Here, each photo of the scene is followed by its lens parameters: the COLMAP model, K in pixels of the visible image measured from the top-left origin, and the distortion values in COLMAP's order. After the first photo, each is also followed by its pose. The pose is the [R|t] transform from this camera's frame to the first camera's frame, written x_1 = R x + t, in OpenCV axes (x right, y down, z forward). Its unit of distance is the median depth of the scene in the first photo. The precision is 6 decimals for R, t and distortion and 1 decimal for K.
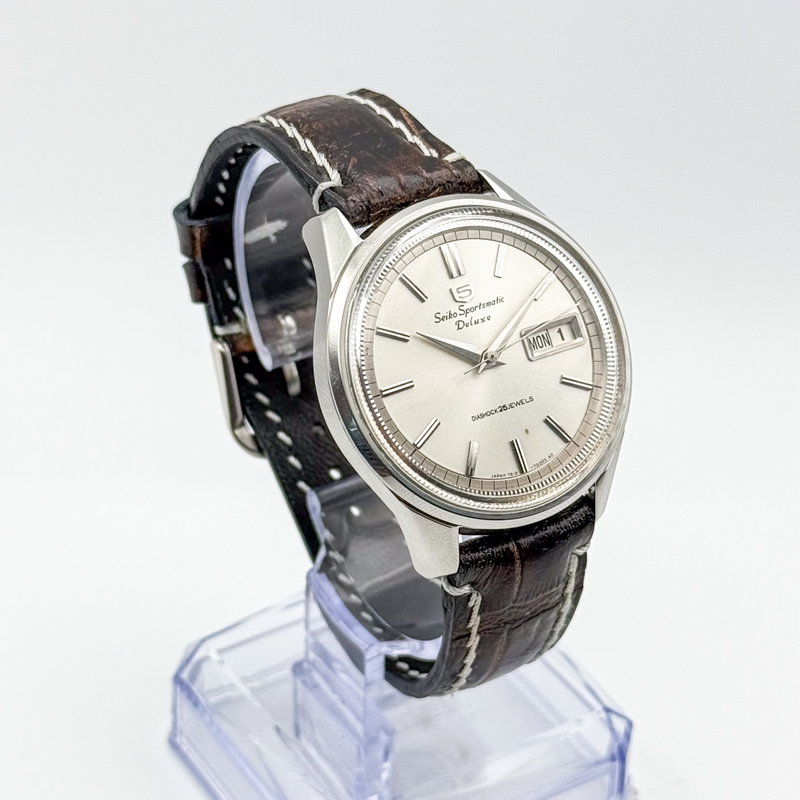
lens RADIAL K [[2330.5, 0, 414.4], [0, 2330.5, 399.5], [0, 0, 1]] dist [0.097311, -0.795559]
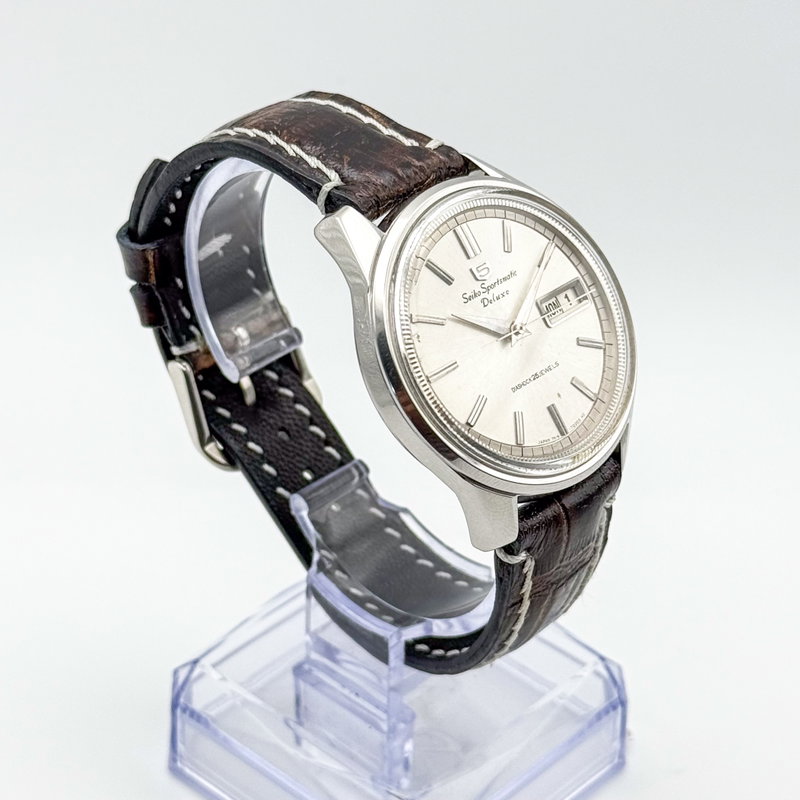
lens RADIAL K [[2330.5, 0, 414.4], [0, 2330.5, 399.5], [0, 0, 1]] dist [0.097311, -0.795559]
pose [[0.965713, -0.146474, 0.214347, -0.227414], [0.147919, 0.988955, 0.009375, -0.003633], [-0.213352, 0.022653, 0.976713, 0.001674]]
